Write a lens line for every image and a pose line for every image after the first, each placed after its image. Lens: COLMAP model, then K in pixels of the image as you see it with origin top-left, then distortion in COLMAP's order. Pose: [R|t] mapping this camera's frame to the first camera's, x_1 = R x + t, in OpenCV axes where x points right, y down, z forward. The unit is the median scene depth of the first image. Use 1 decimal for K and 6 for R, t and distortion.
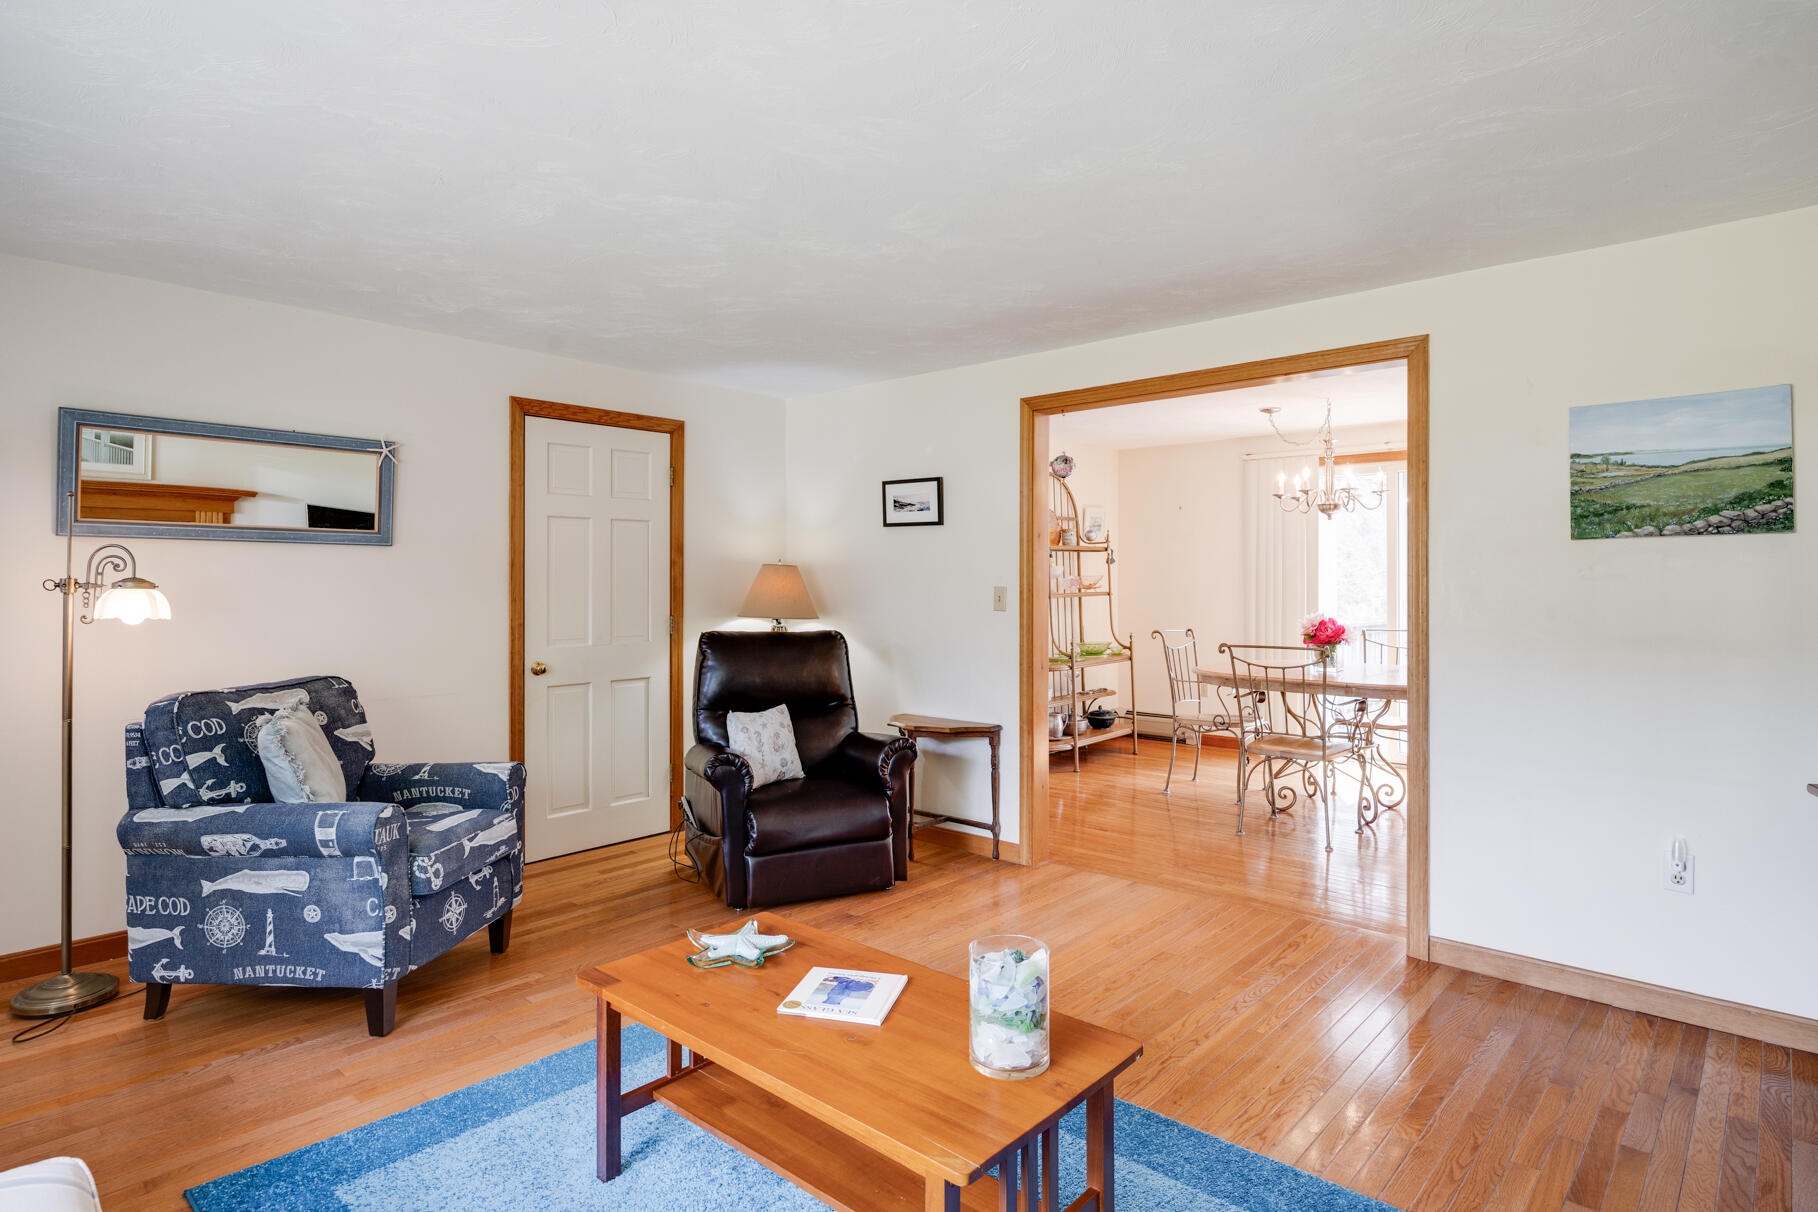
lens RADIAL K [[971.1, 0, 907.2], [0, 971.1, 572.5], [0, 0, 1]] dist [-0.003124, -0.000626]
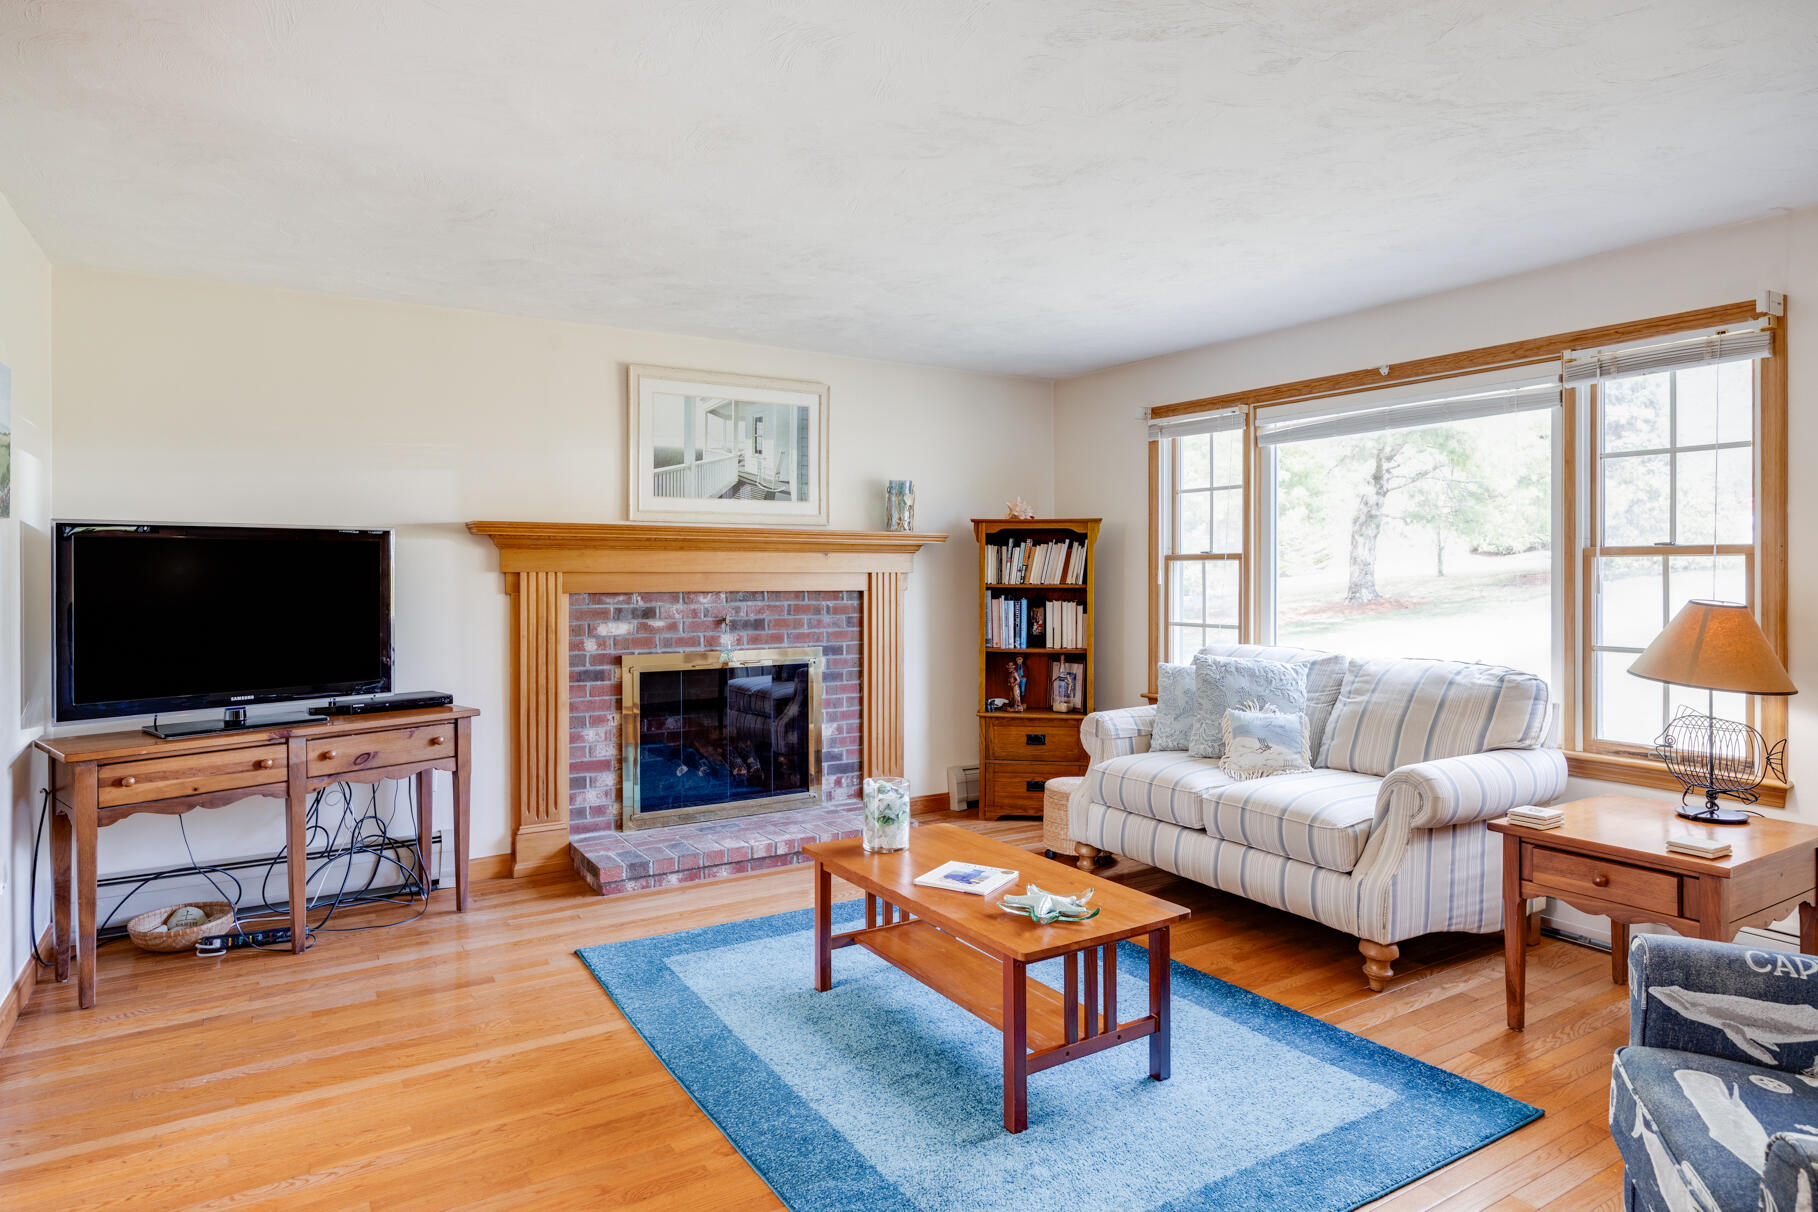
lens RADIAL K [[1062.5, 0, 908.1], [0, 1062.5, 575.9], [0, 0, 1]] dist [-0.002275, -0.000788]
pose [[-0.963384, 0.000025, 0.268125, -0.251974], [-0.000844, 0.999995, -0.003126, 0.020007], [-0.268123, -0.003238, -0.963379, 1.630051]]
